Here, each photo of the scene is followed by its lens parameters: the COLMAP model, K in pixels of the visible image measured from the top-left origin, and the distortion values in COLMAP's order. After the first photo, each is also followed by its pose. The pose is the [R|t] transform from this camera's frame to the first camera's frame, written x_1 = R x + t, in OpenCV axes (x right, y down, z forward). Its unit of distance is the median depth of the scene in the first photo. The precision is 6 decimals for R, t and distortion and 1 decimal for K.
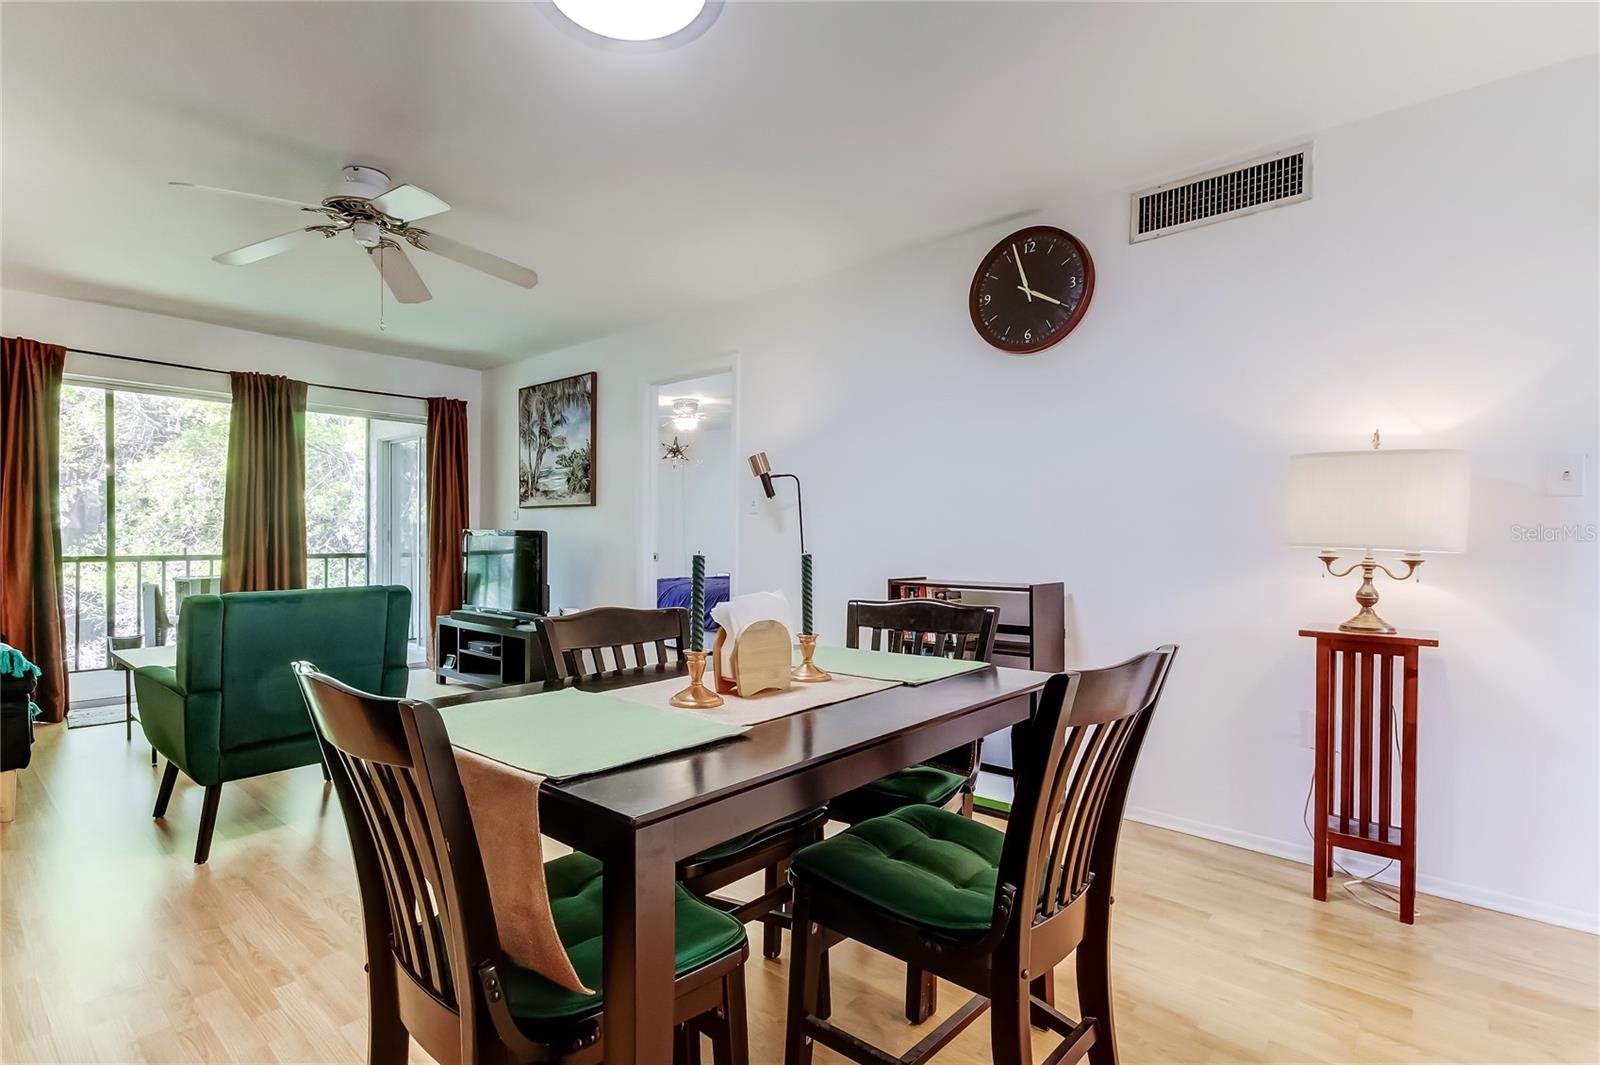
lens RADIAL K [[798.0, 0, 796.4], [0, 798.0, 534.8], [0, 0, 1]] dist [-0.000190, -0.000157]
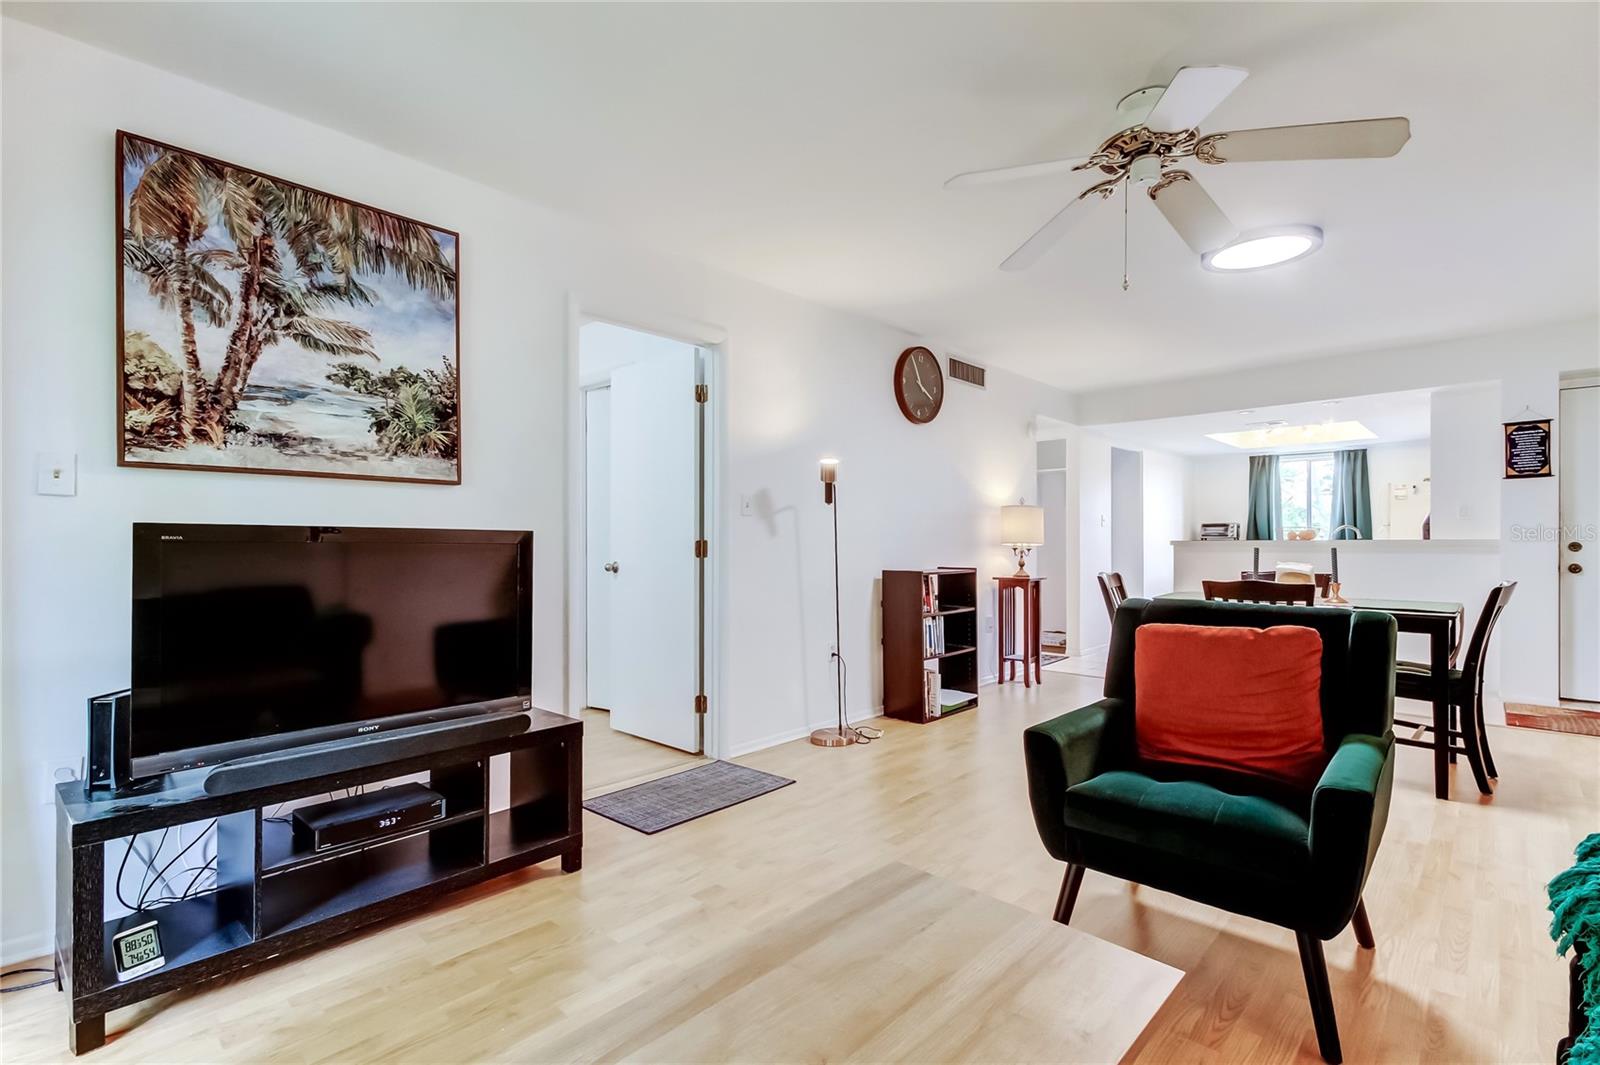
lens RADIAL K [[710.6, 0, 797.9], [0, 710.6, 543.4], [0, 0, 1]] dist [0.004282, 0.000130]
pose [[0.036622, -0.004741, 0.999318, -0.693120], [0.002138, 0.999987, 0.004666, 0.001162], [-0.999327, 0.001966, 0.036632, 0.724340]]
